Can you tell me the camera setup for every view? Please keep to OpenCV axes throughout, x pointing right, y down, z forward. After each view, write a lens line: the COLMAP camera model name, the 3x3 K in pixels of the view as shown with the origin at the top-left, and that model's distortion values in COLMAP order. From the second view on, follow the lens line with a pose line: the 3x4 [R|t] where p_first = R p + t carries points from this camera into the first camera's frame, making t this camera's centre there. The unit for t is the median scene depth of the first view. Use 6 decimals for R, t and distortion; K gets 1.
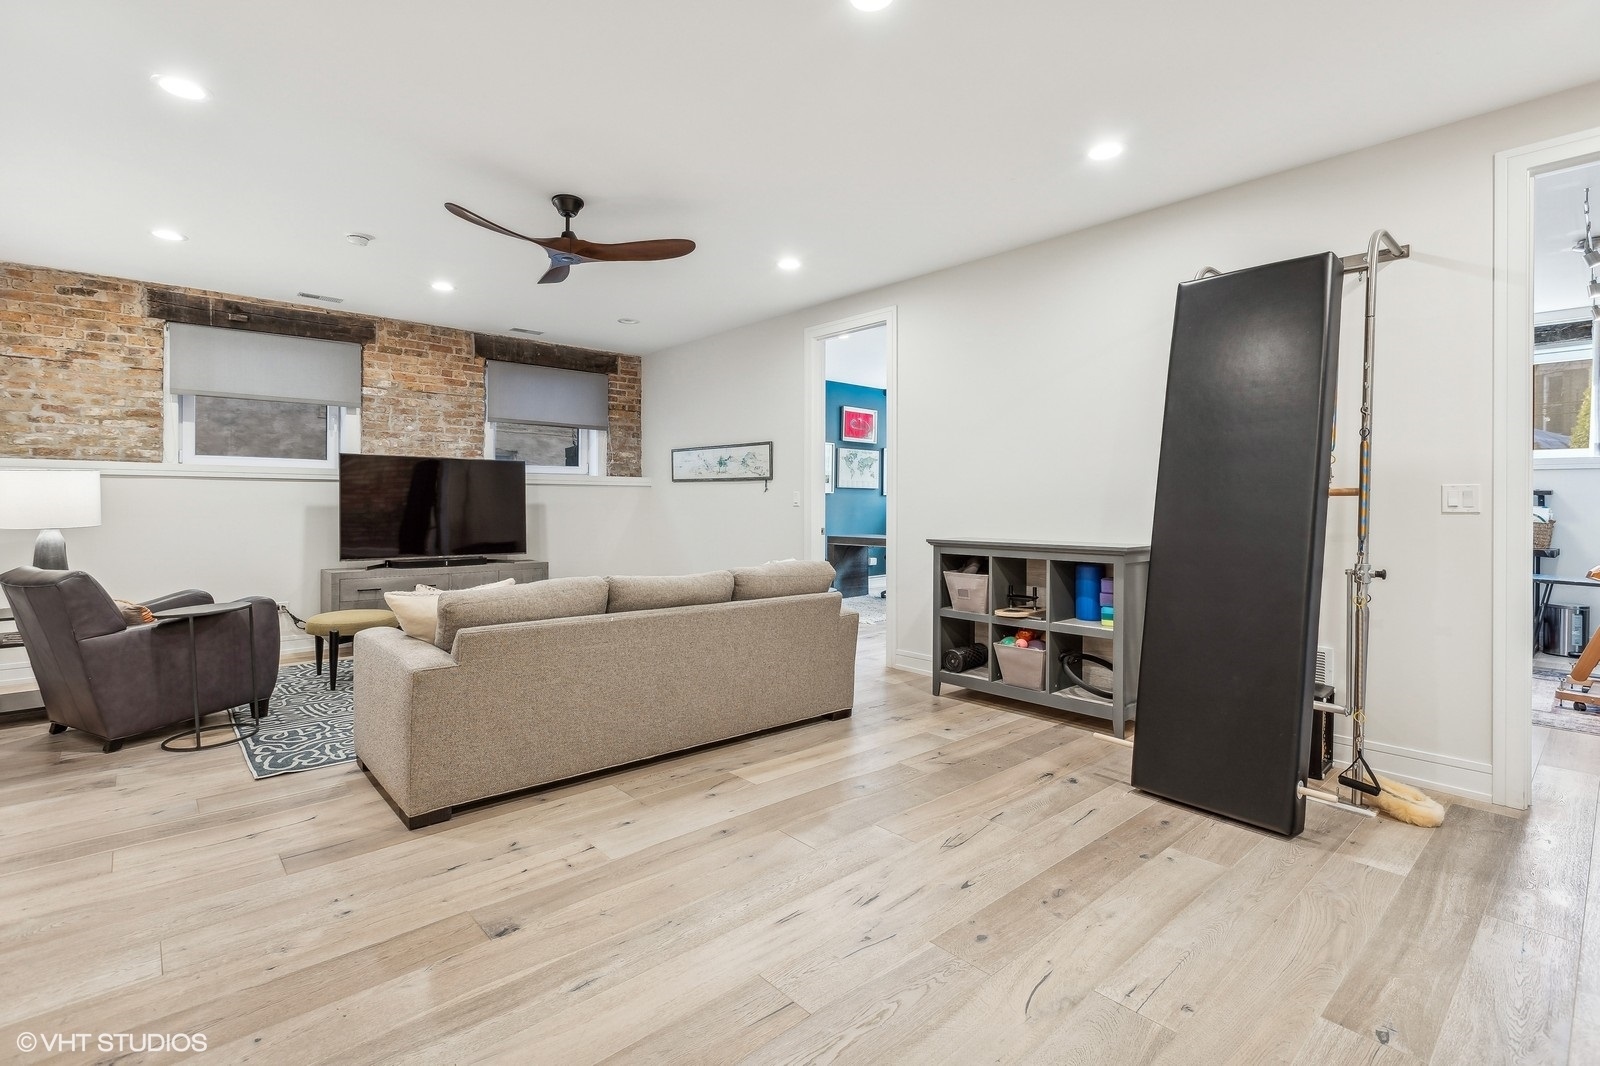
lens RADIAL K [[719.2, 0, 797.5], [0, 719.2, 508.1], [0, 0, 1]] dist [-0.000192, -0.002082]
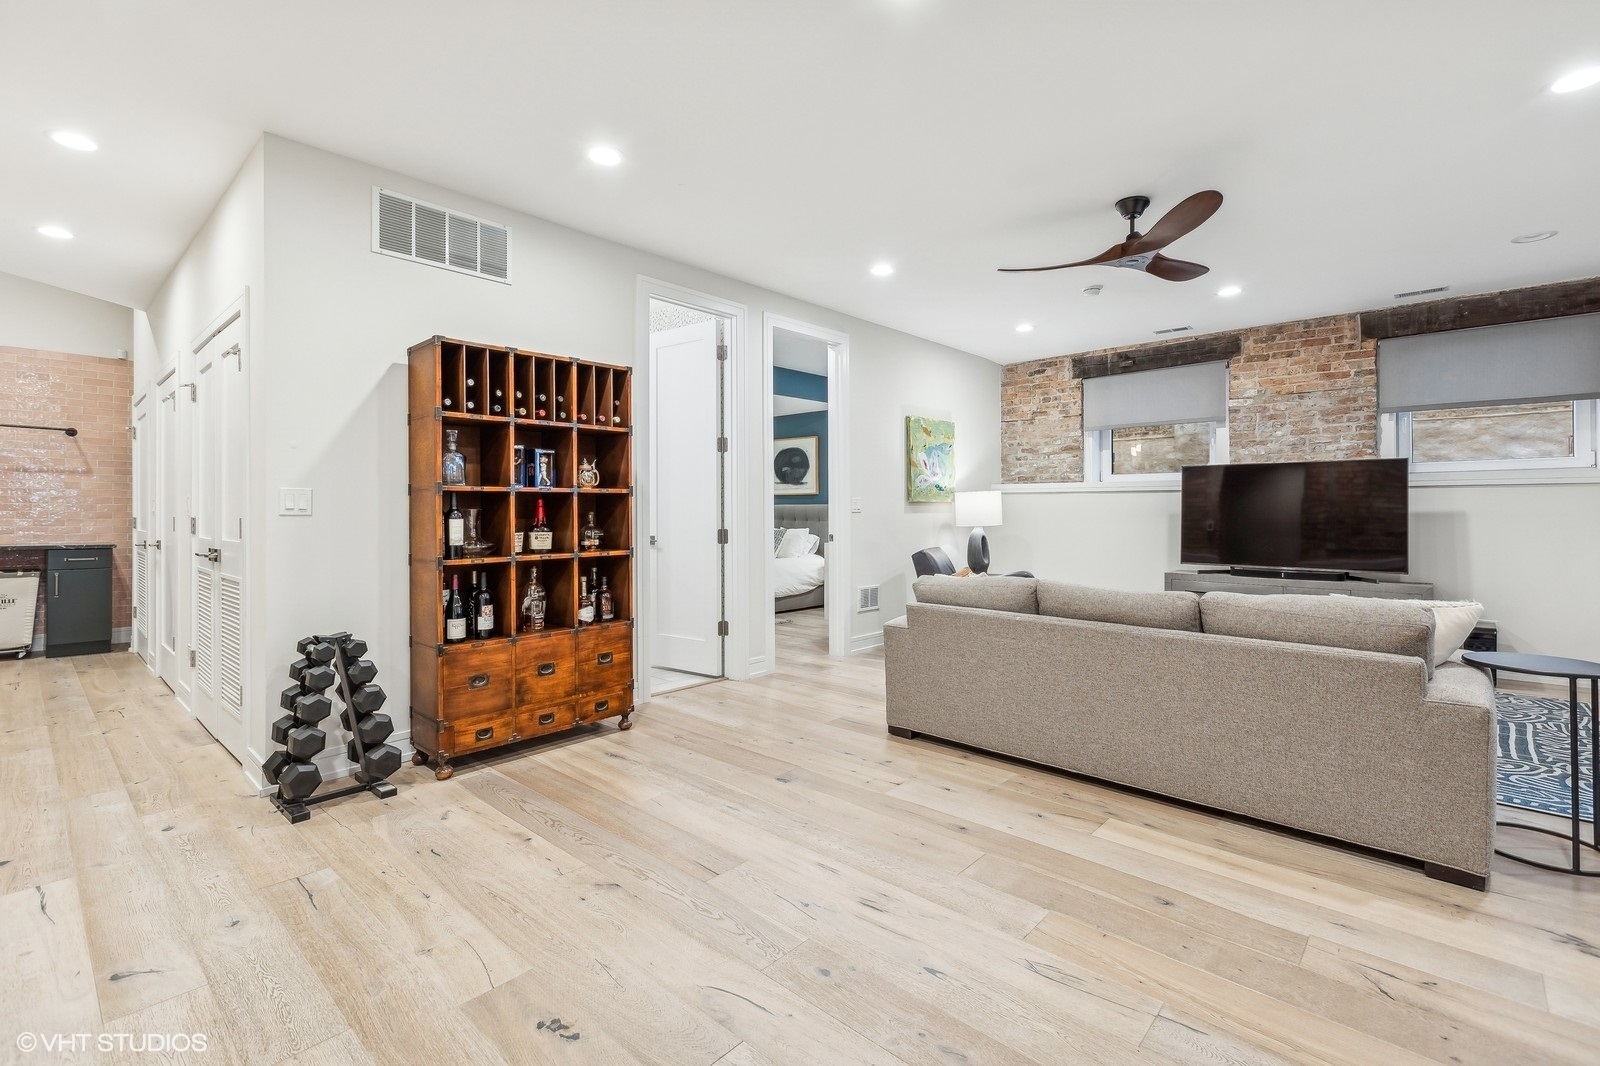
lens RADIAL K [[719.2, 0, 801.4], [0, 719.2, 512.9], [0, 0, 1]] dist [-0.000192, -0.002082]
pose [[0.117126, -0.000776, -0.993117, 0.435270], [-0.006053, 0.999981, -0.001495, 0.000942], [0.993099, 0.006187, 0.117119, 0.316059]]
